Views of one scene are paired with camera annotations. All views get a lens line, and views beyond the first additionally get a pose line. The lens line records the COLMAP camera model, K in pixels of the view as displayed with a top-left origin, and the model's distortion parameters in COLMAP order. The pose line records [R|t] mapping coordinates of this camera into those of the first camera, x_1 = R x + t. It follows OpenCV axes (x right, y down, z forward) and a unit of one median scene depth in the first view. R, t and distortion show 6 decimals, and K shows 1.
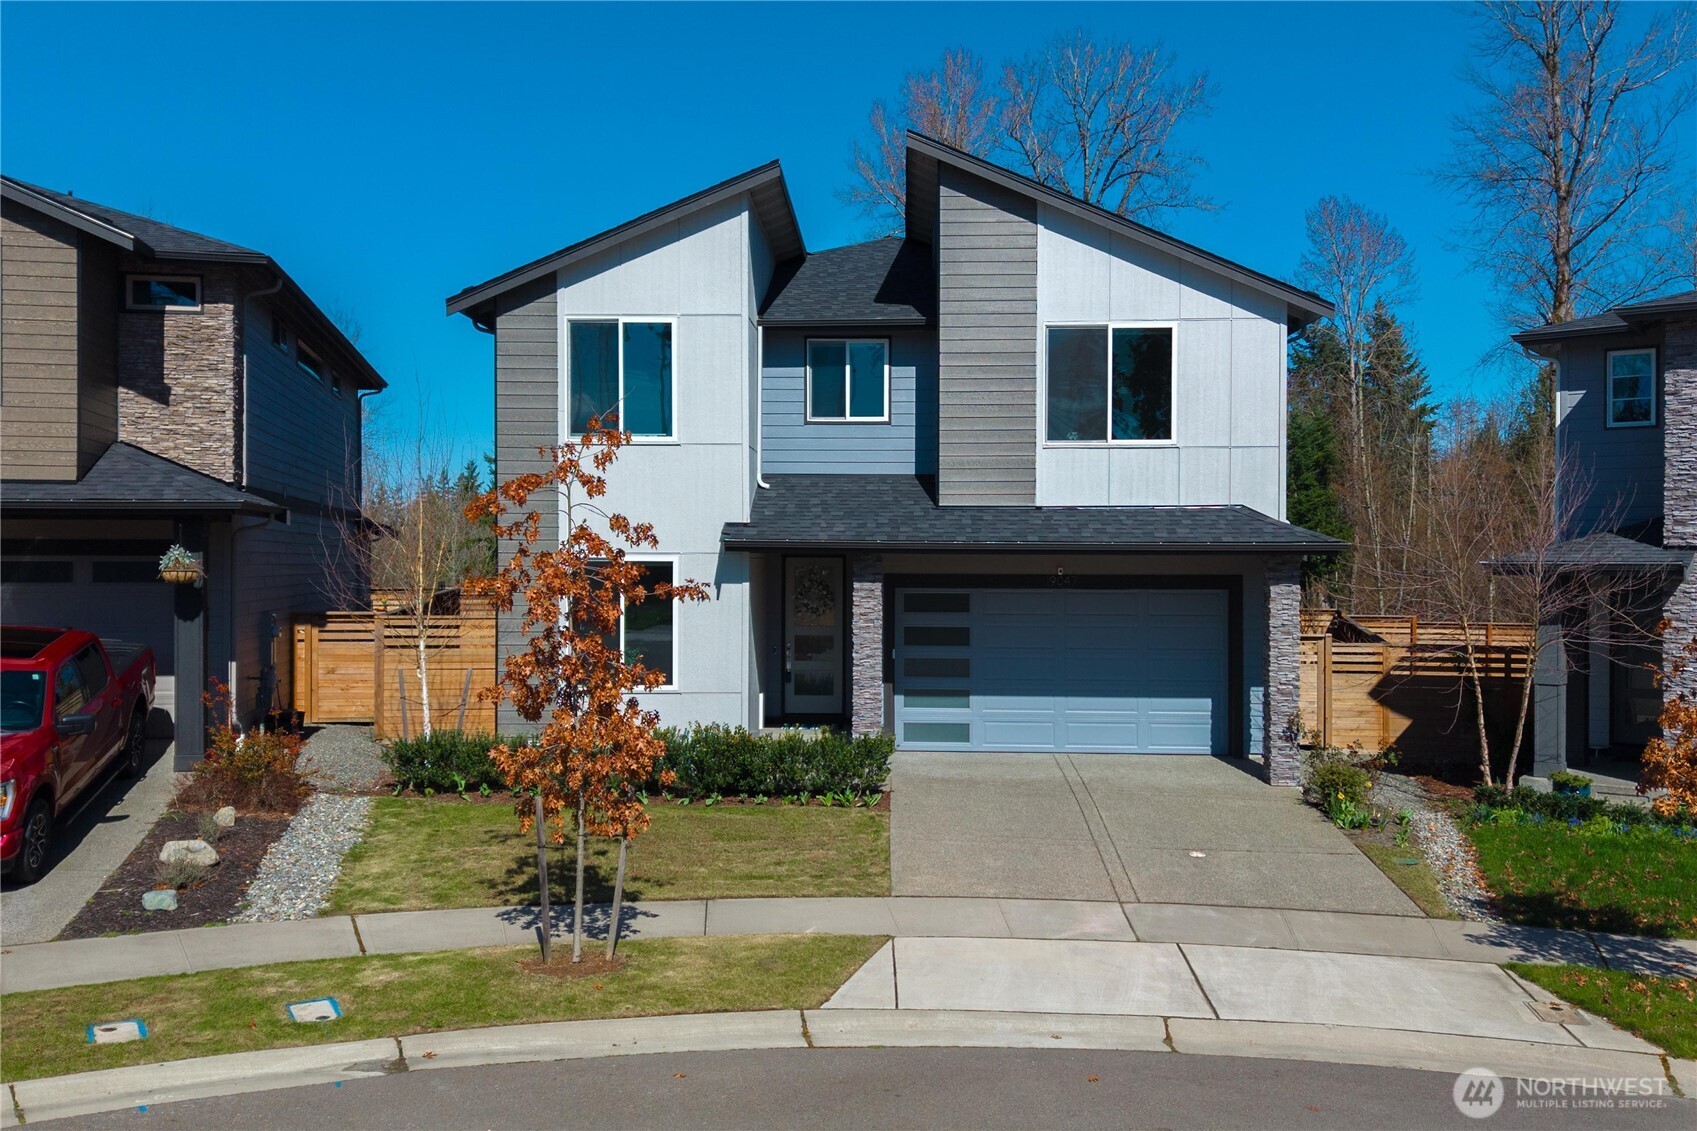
lens RADIAL K [[1424.1, 0, 848.5], [0, 1424.1, 565.5], [0, 0, 1]] dist [0.016818, -0.002827]
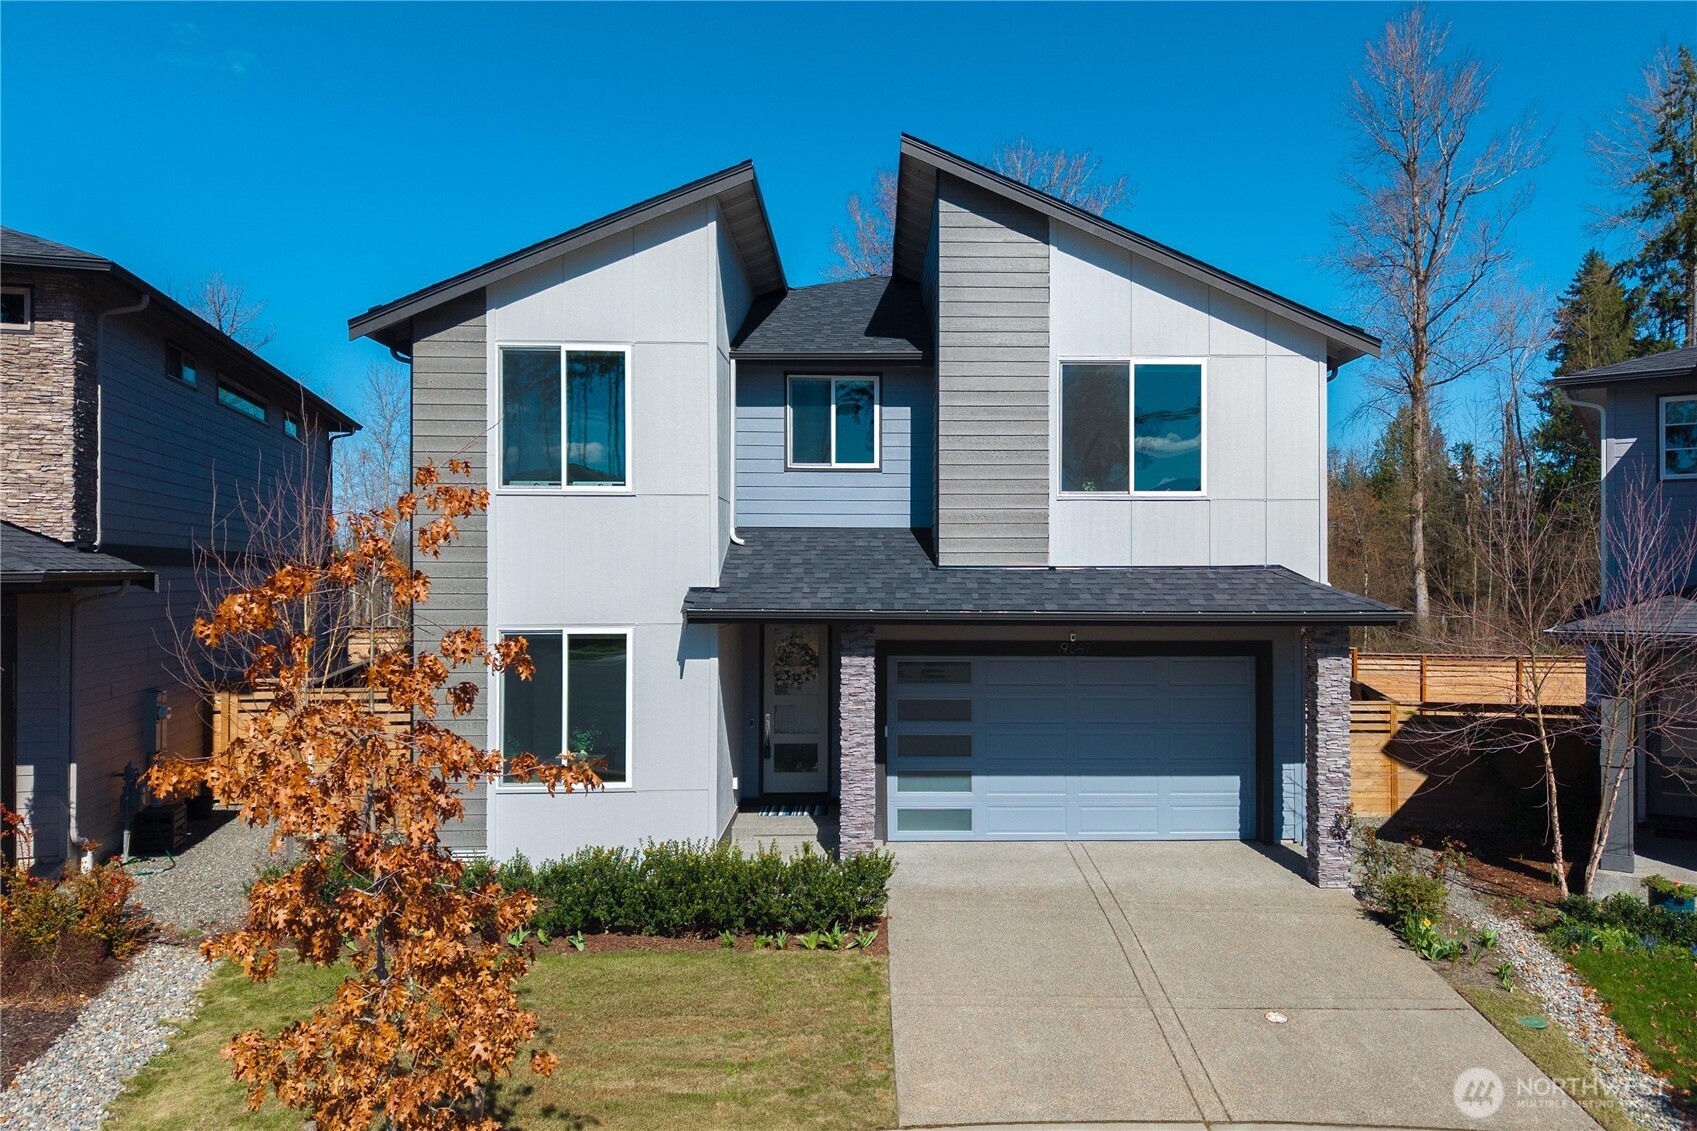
lens RADIAL K [[1182.6, 0, 909.1], [0, 1182.6, 577.6], [0, 0, 1]] dist [-0.001457, 0.001337]
pose [[0.997749, -0.001860, 0.067030, -0.003272], [0.002110, 0.999991, -0.003663, -0.032750], [-0.067023, 0.003796, 0.997744, 0.283544]]
